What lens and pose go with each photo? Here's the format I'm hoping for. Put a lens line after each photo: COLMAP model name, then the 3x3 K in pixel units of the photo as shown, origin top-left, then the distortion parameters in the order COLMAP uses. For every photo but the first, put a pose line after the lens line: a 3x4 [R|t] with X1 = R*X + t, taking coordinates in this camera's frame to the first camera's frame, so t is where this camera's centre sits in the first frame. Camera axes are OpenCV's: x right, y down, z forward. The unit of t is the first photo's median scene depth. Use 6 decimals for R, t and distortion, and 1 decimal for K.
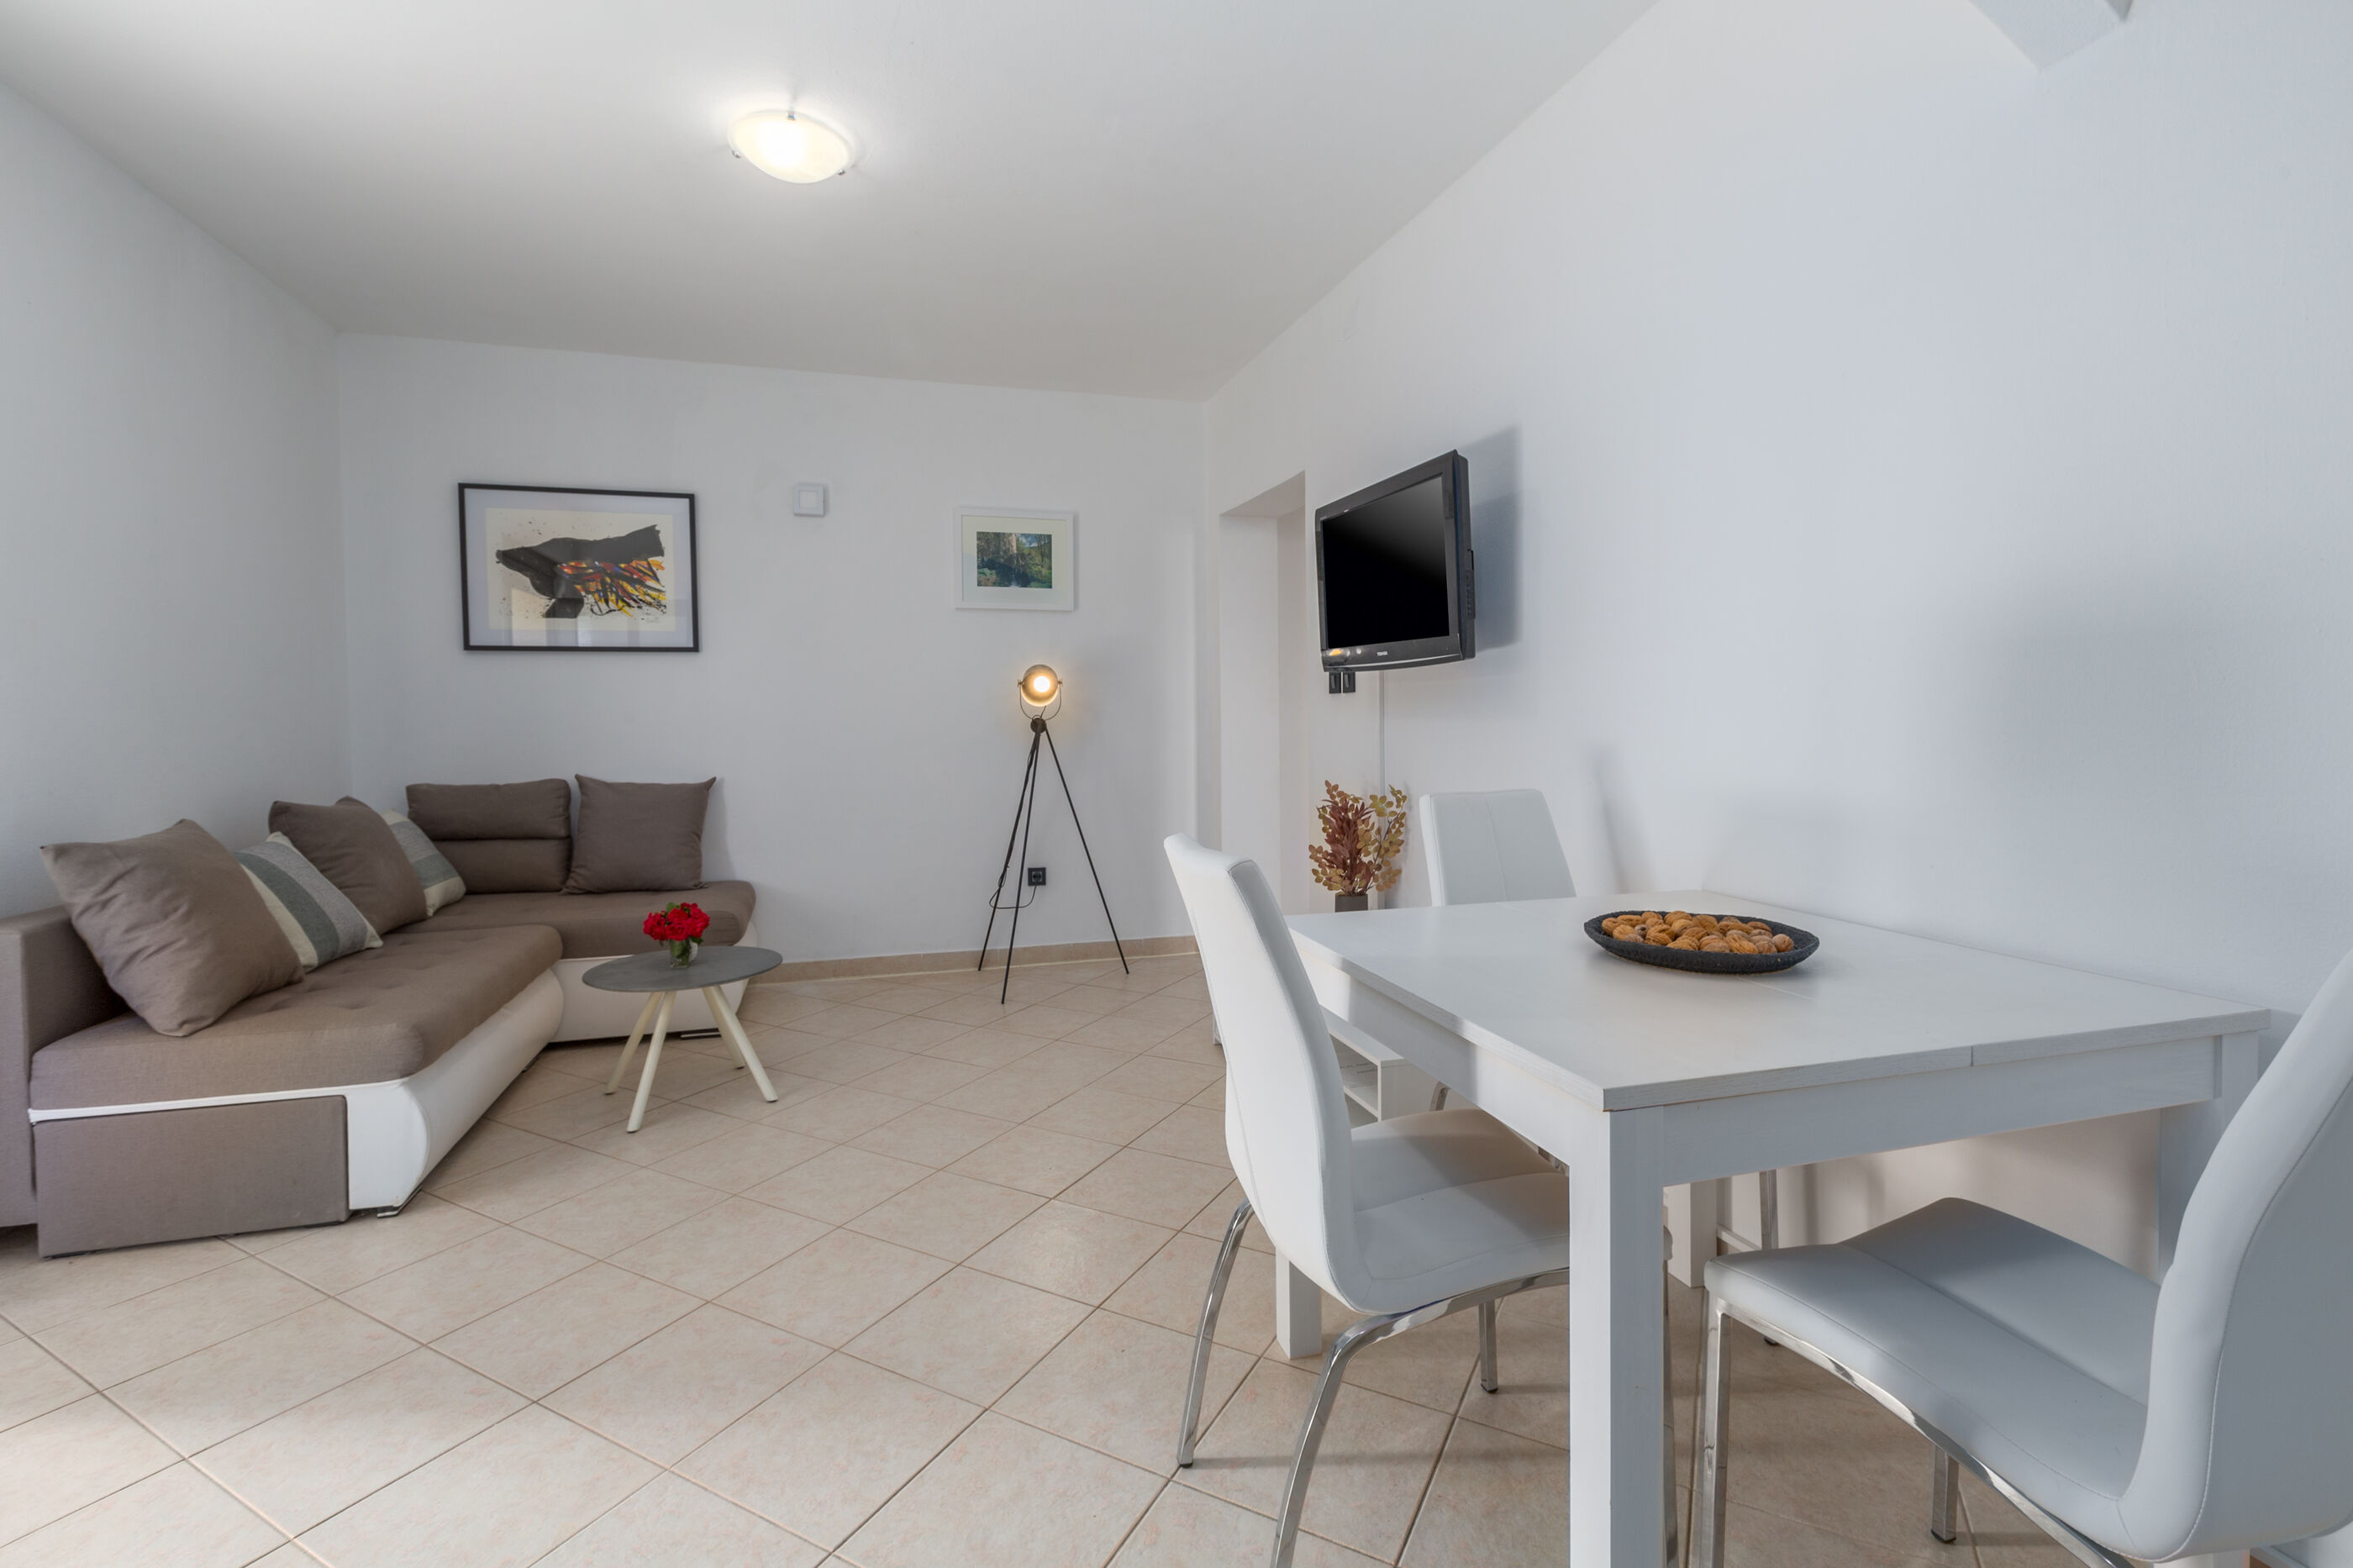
lens RADIAL K [[1057.2, 0, 1154.5], [0, 1057.2, 750.2], [0, 0, 1]] dist [0.000684, 0.000041]
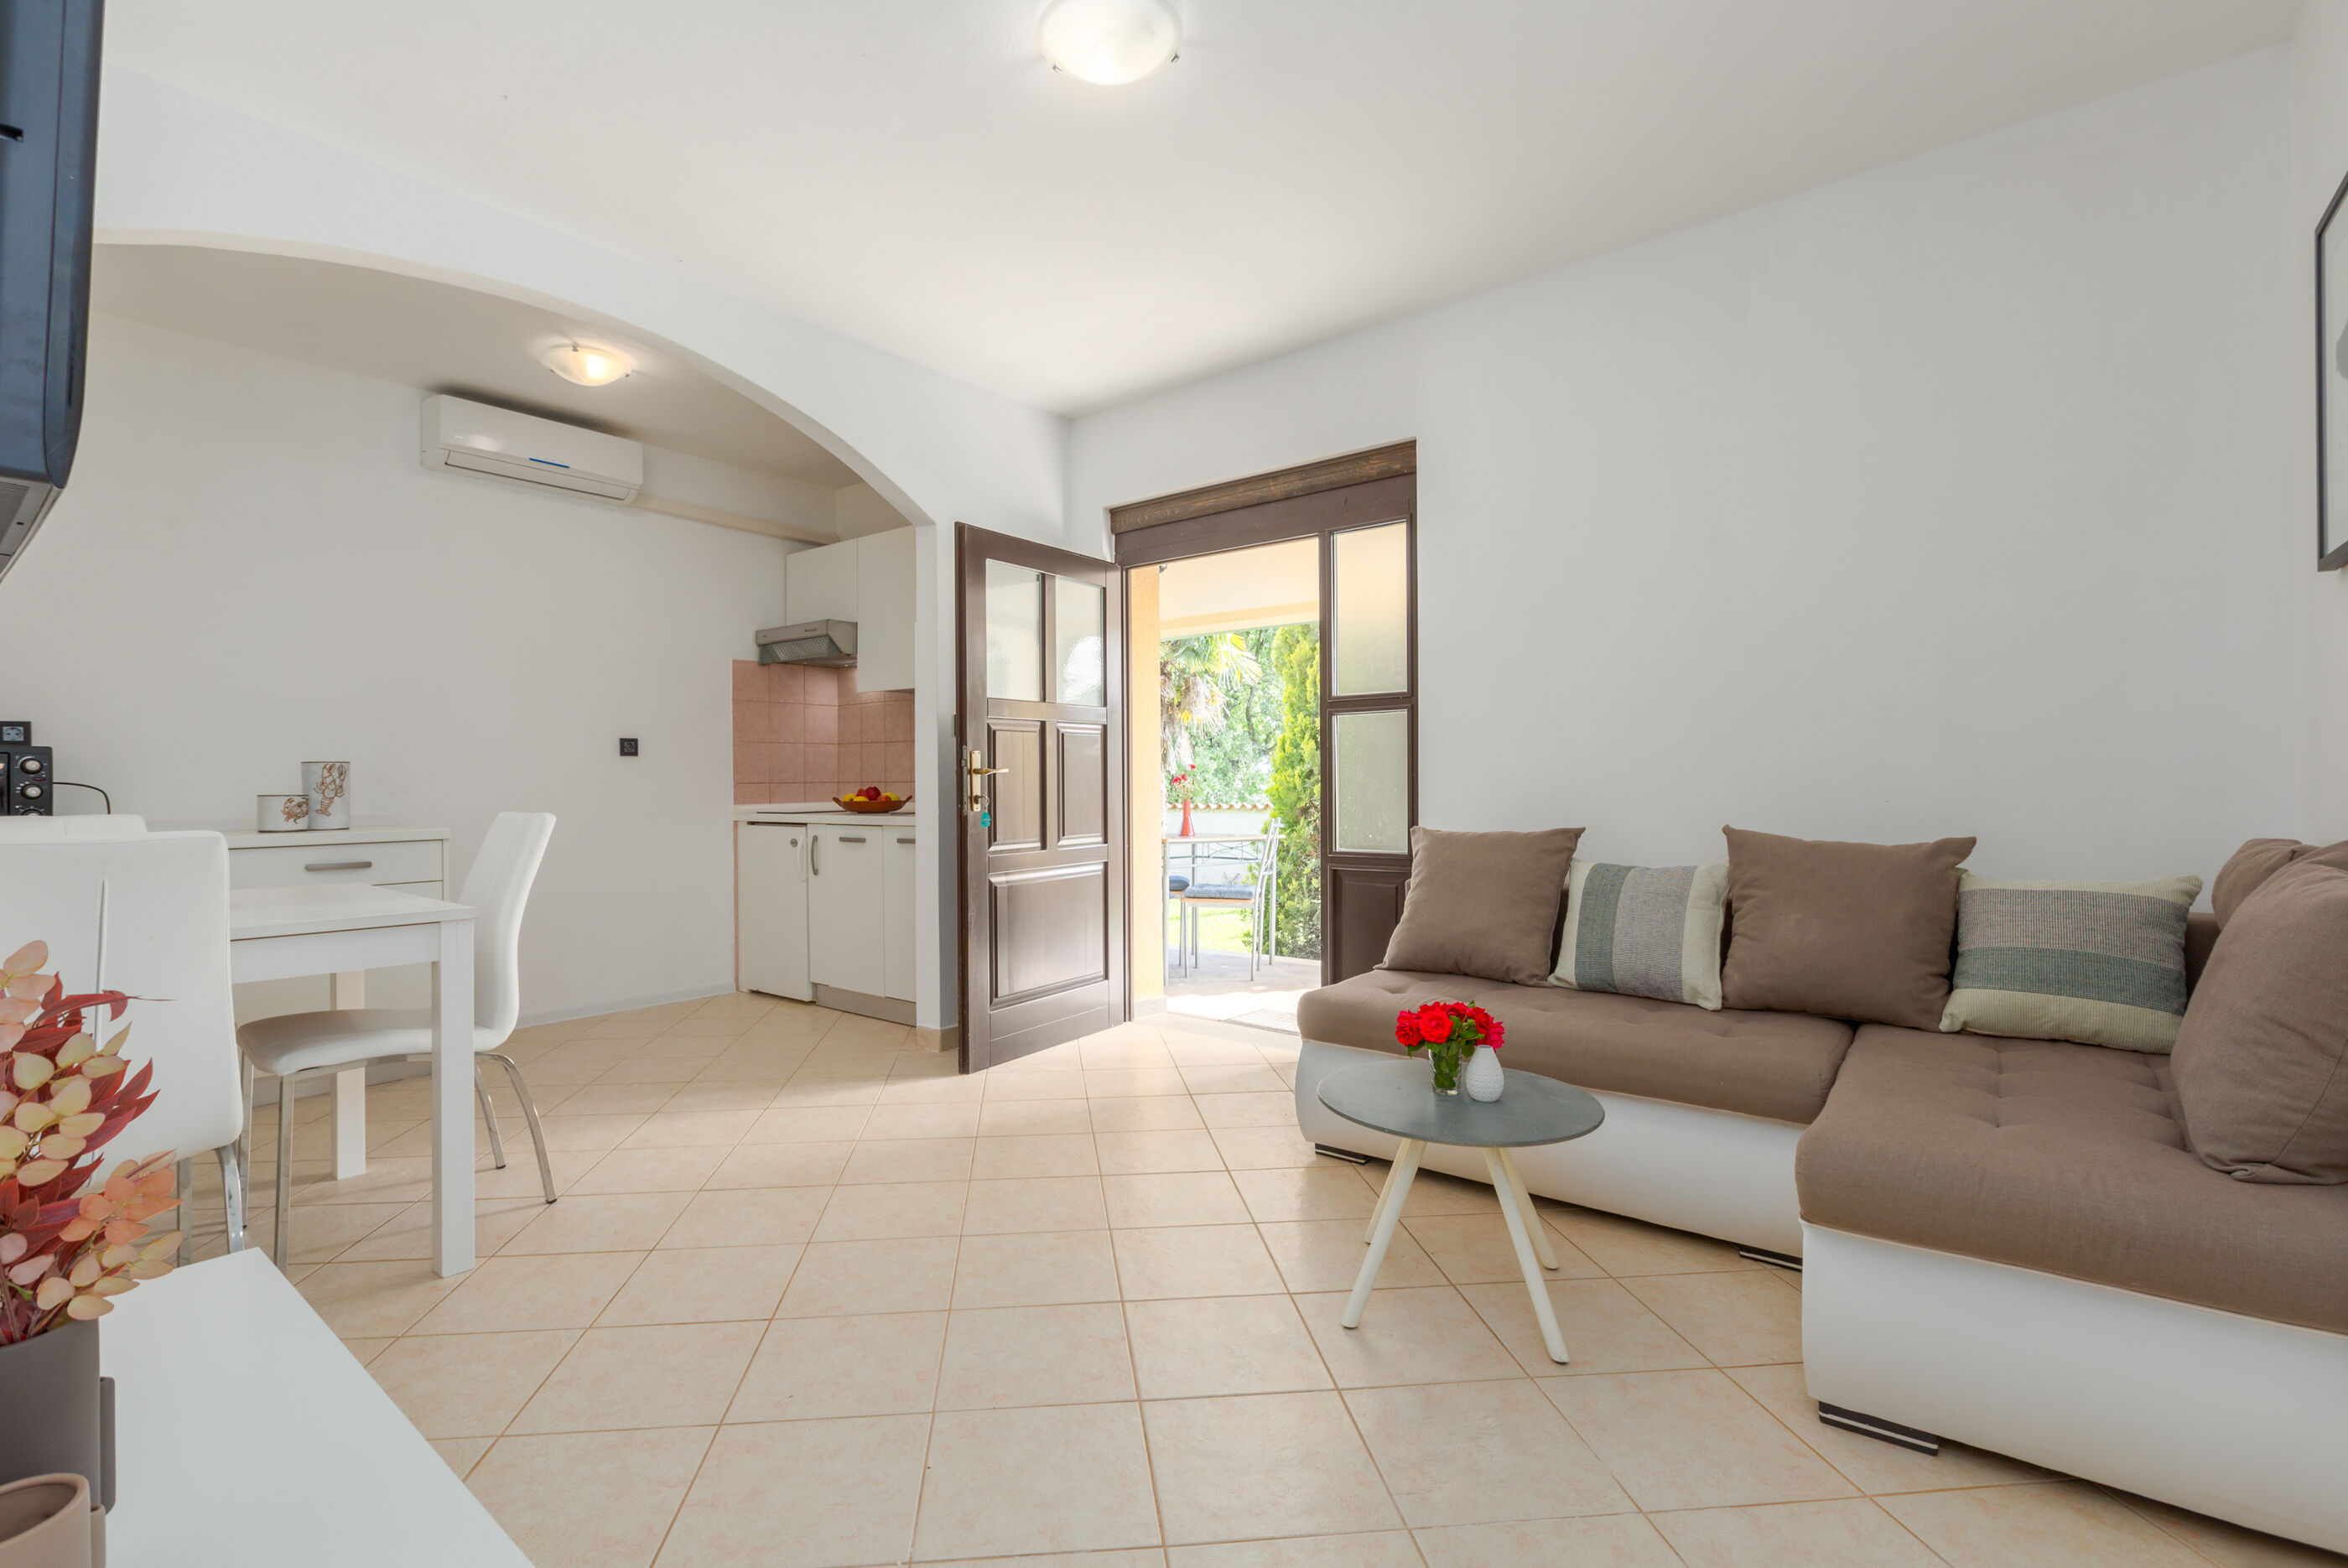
lens RADIAL K [[1116.7, 0, 1170.1], [0, 1116.7, 794.0], [0, 0, 1]] dist [-0.000846, -0.000348]
pose [[-0.833335, 0.016848, -0.552512, 0.064929], [-0.005470, 0.999235, 0.038721, -0.008898], [0.552741, 0.035290, -0.832605, 1.099219]]
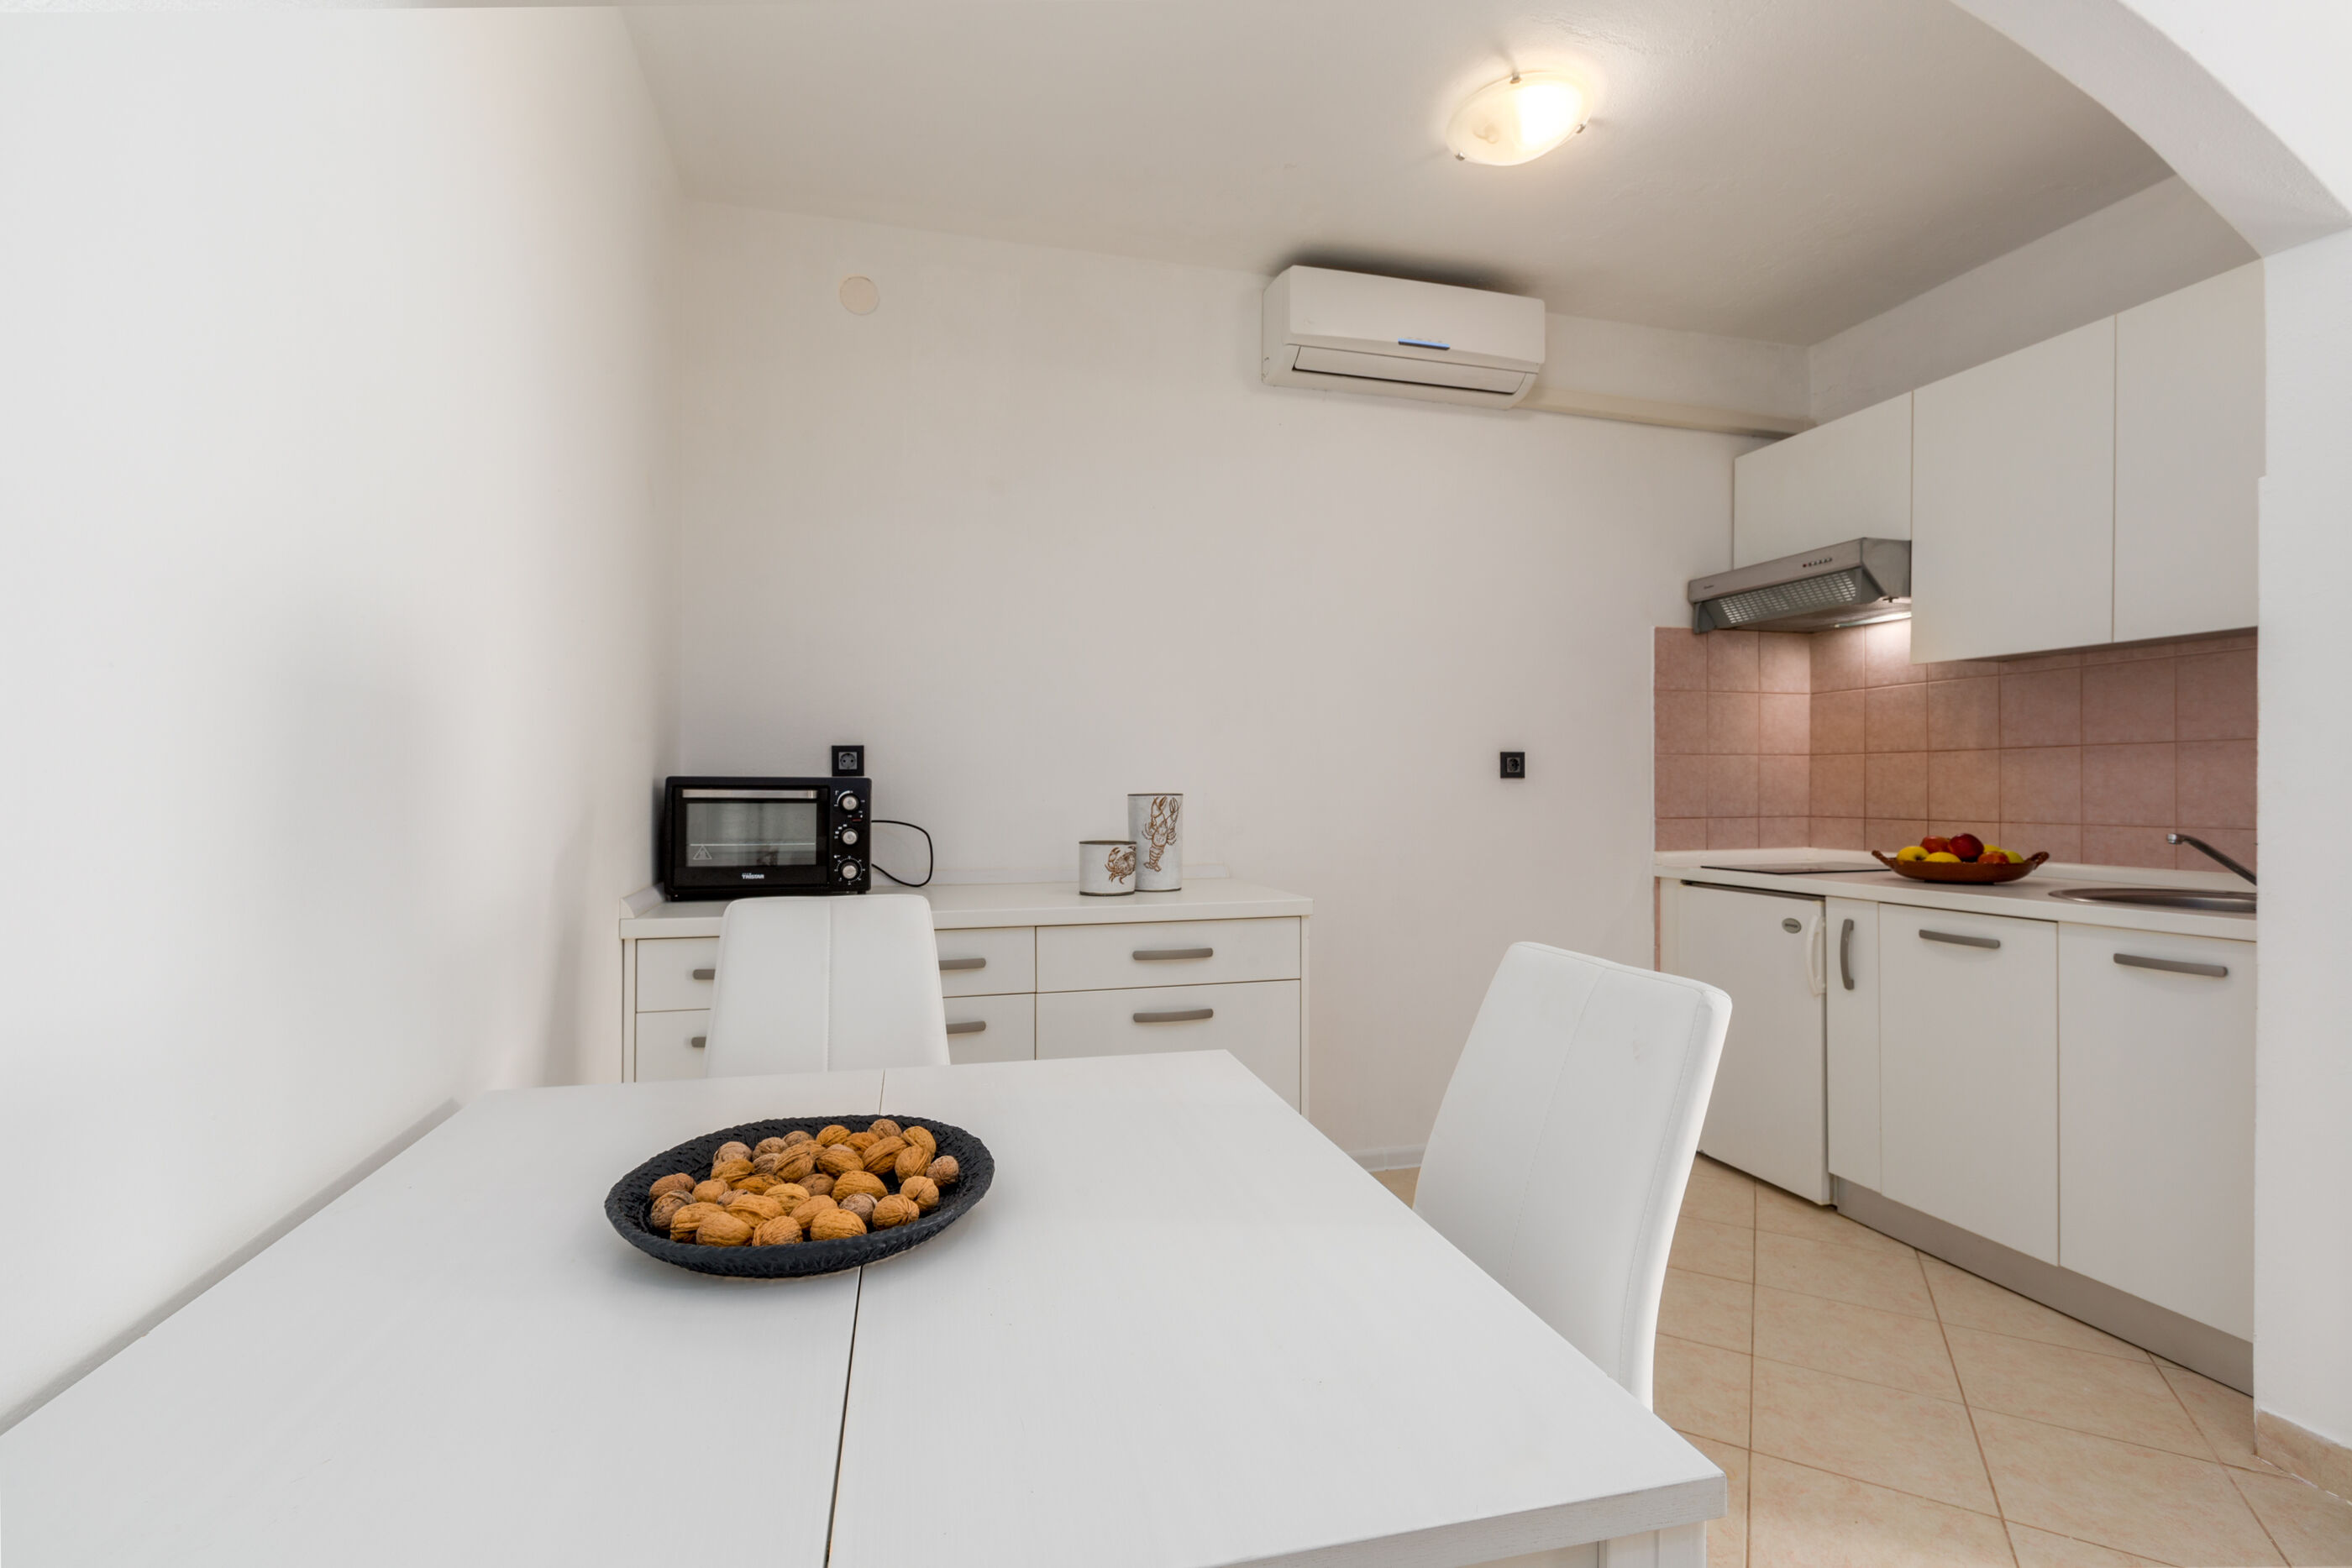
lens RADIAL K [[1070.3, 0, 1182.9], [0, 1070.3, 780.9], [0, 0, 1]] dist [-0.001289, -0.000108]
pose [[-0.999852, 0.008575, 0.014916, 0.111975], [0.008948, 0.999645, 0.025114, -0.019521], [-0.014695, 0.025243, -0.999573, 0.558243]]
